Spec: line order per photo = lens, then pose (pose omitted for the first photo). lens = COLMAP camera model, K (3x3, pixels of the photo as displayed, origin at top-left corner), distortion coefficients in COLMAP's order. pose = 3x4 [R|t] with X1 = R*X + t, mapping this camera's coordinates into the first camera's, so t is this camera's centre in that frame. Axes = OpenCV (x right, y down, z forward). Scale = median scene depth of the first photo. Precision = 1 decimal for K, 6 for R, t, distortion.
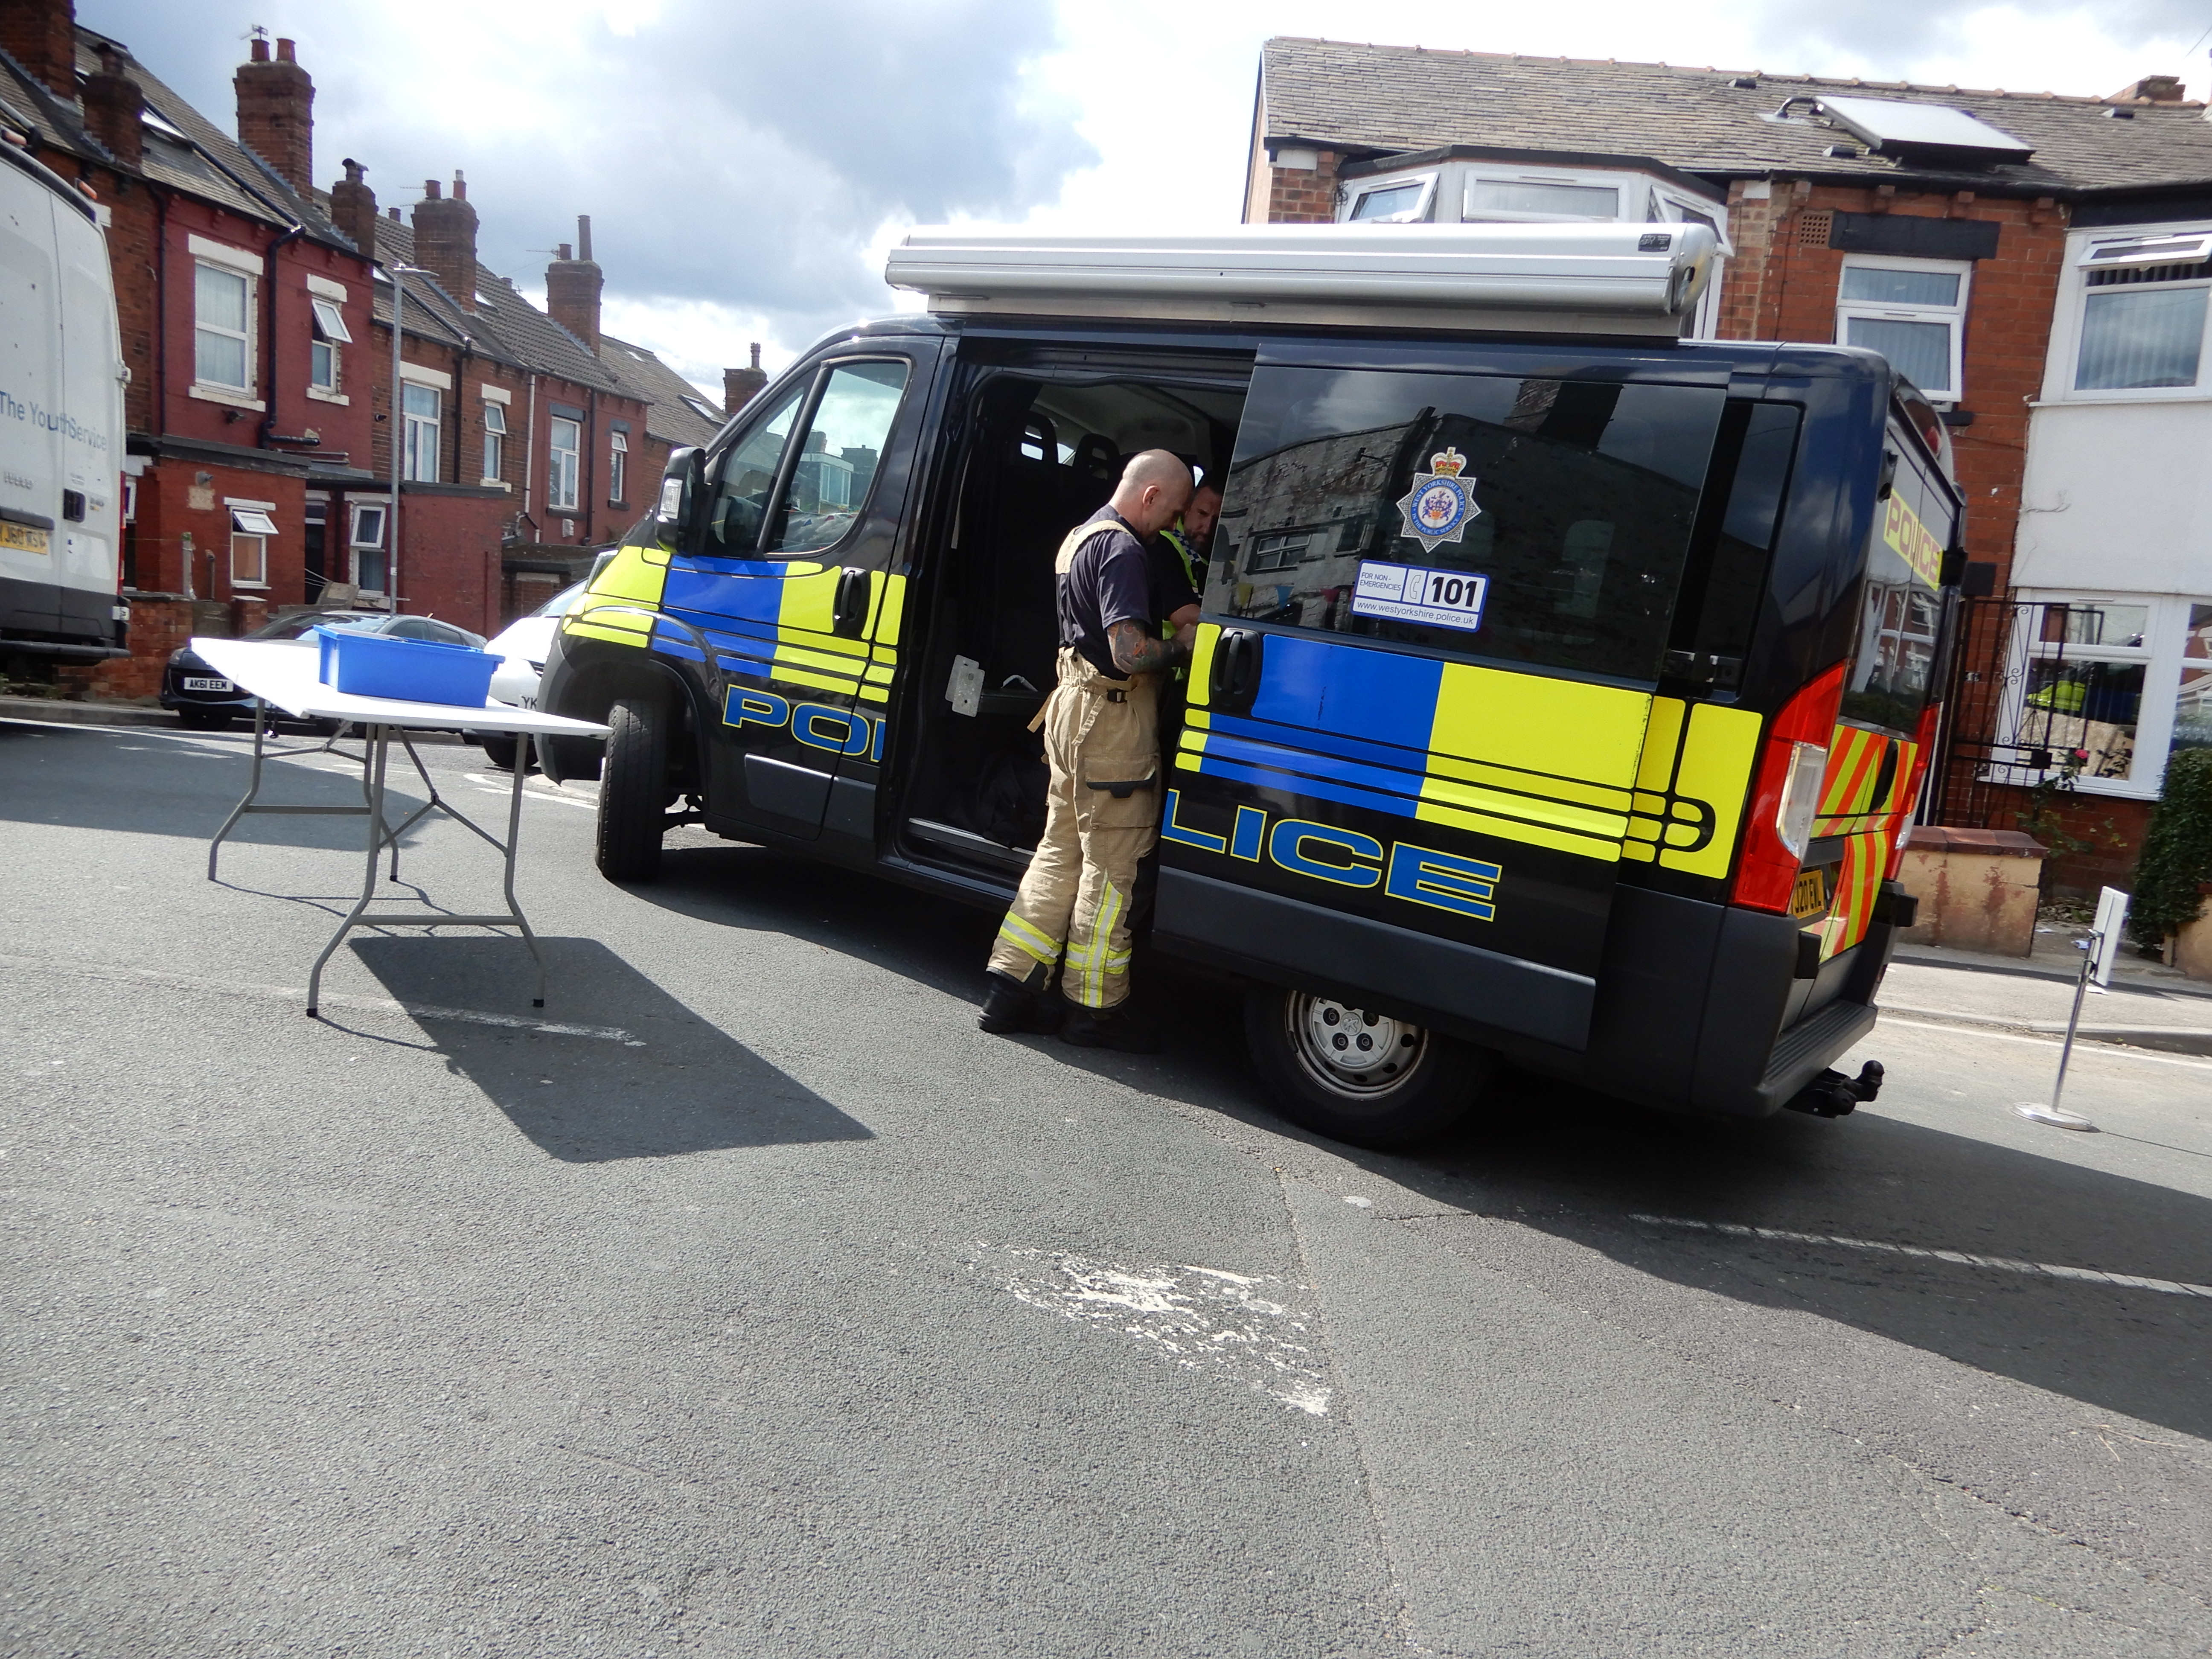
lens RADIAL K [[1588.4, 0, 1110.7], [0, 1588.4, 838.1], [0, 0, 1]] dist [-0.002047, 0.006139]
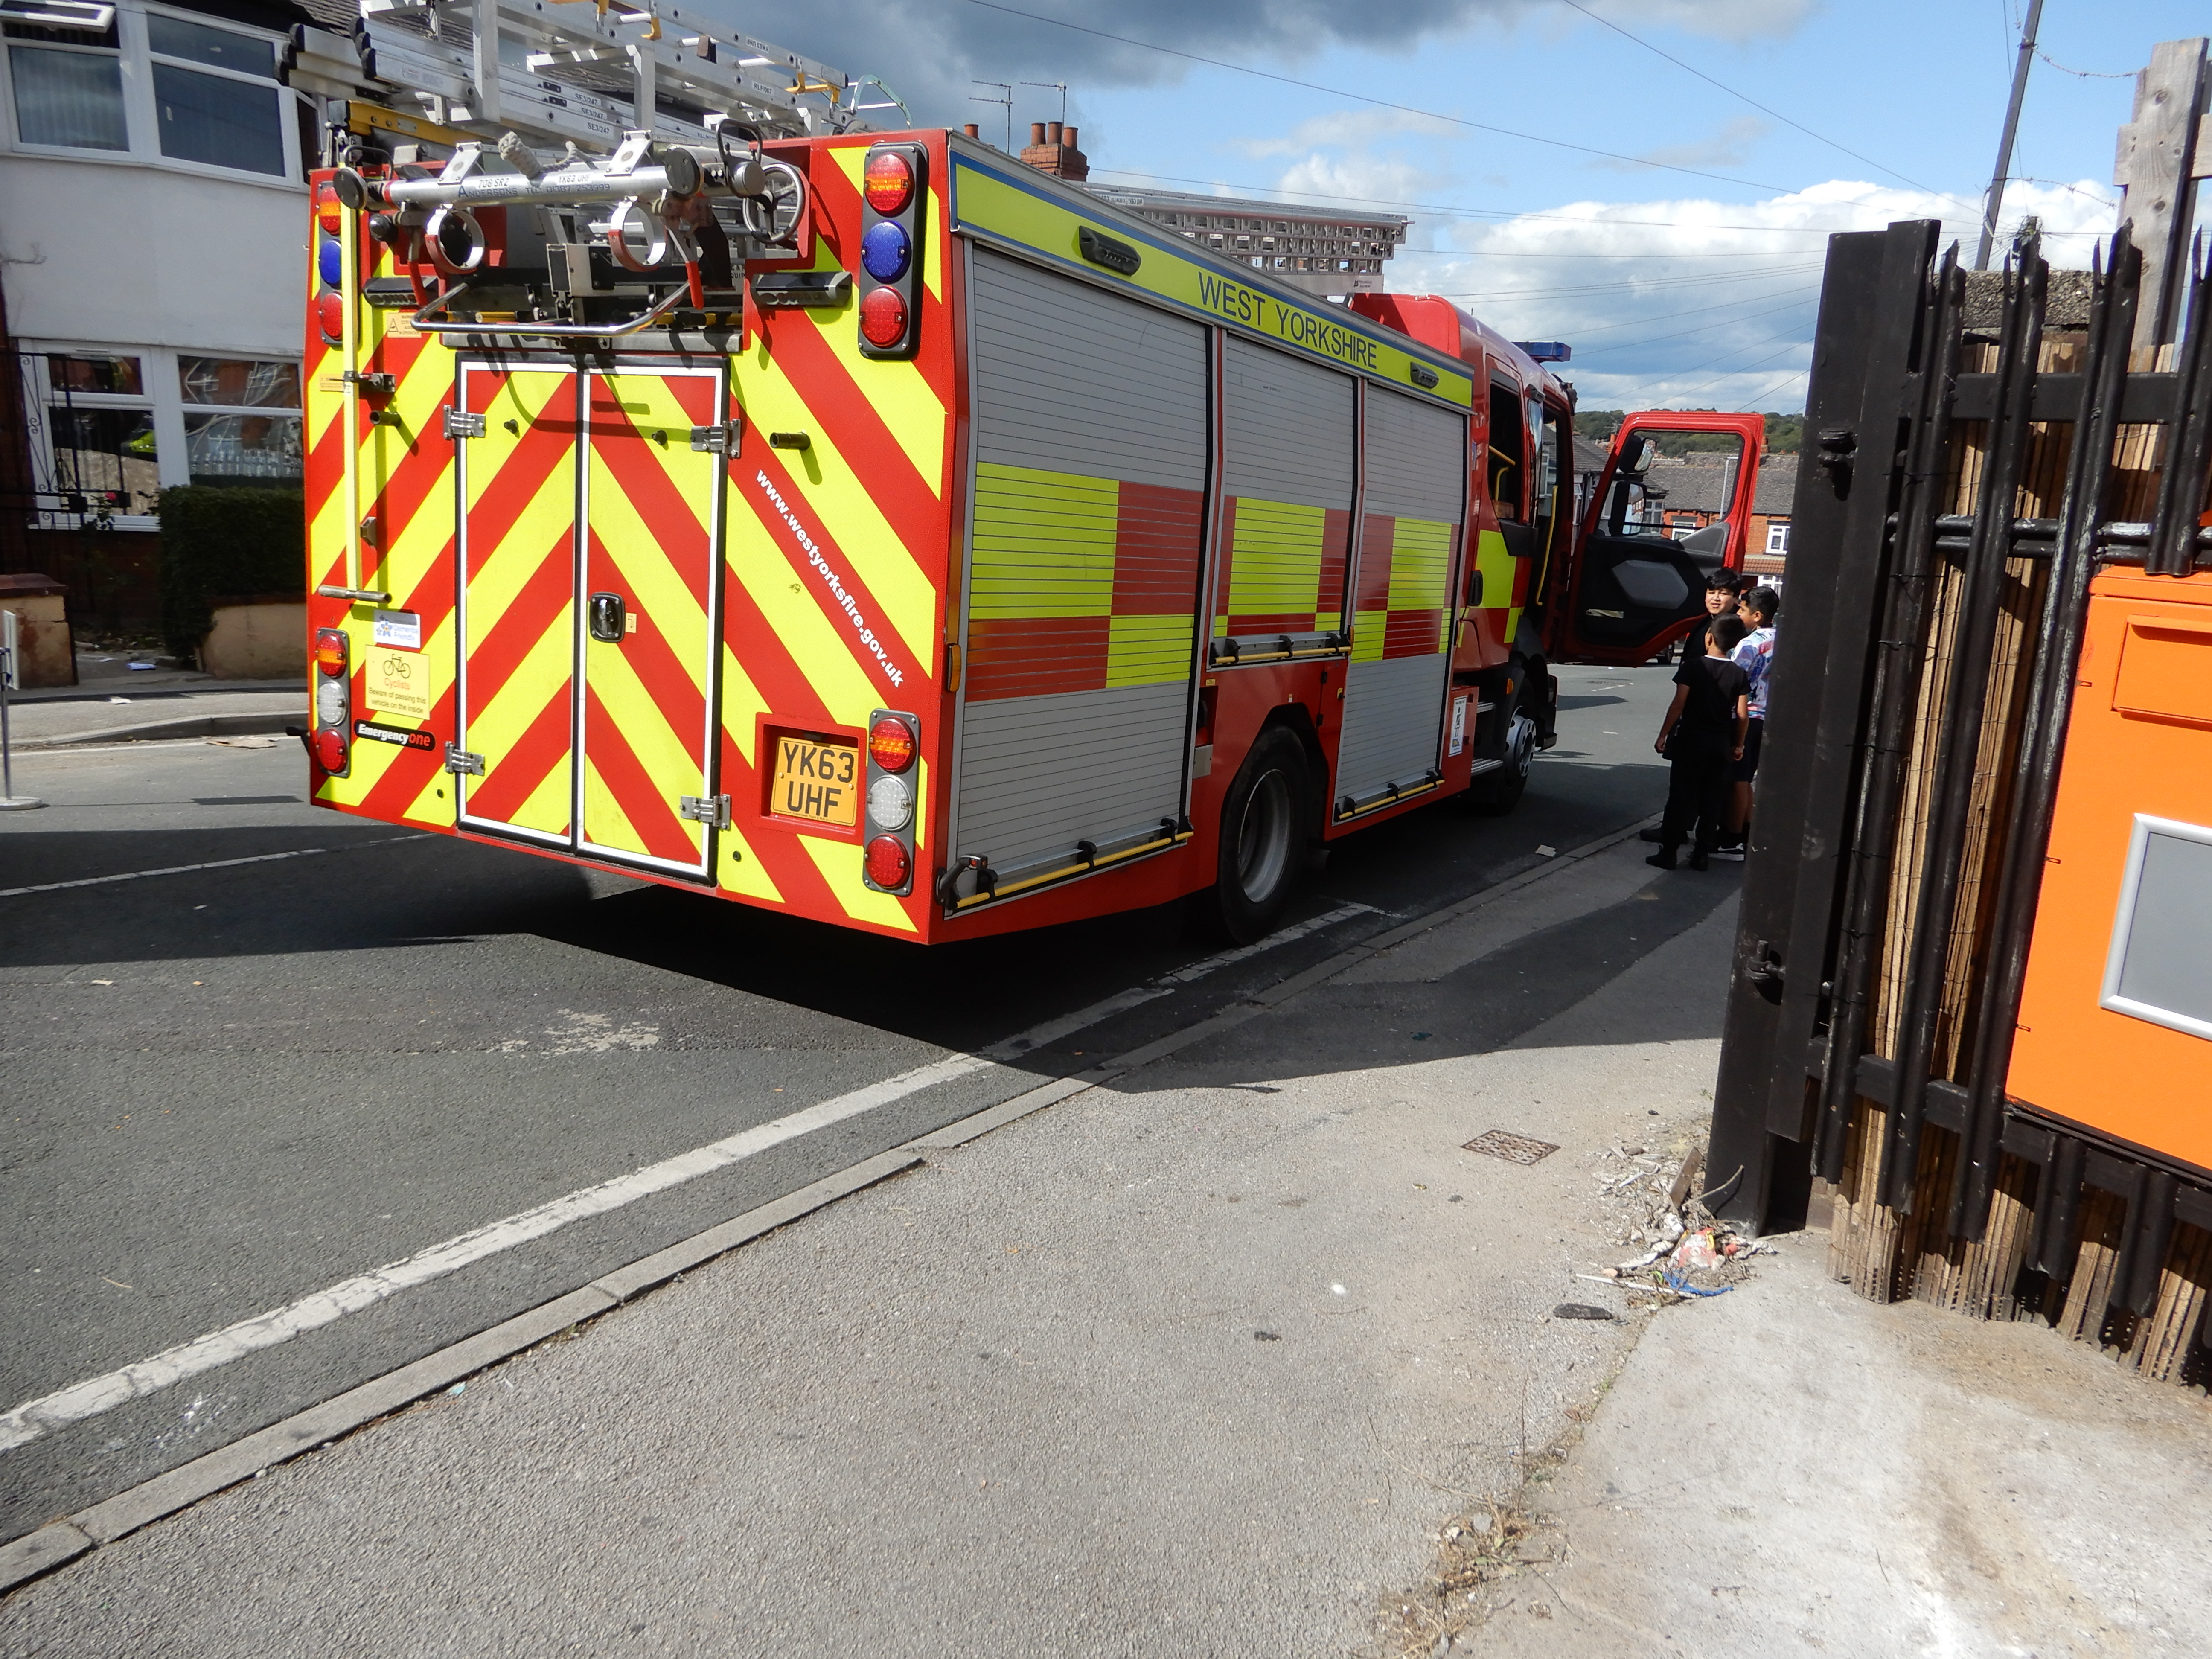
lens RADIAL K [[1588.4, 0, 1101.2], [0, 1588.4, 837.1], [0, 0, 1]] dist [-0.002047, 0.006139]
pose [[0.525357, -0.250012, 0.813323, 0.015868], [0.118654, 0.968045, 0.220930, 0.014000], [-0.842568, -0.019563, 0.538234, -0.175155]]
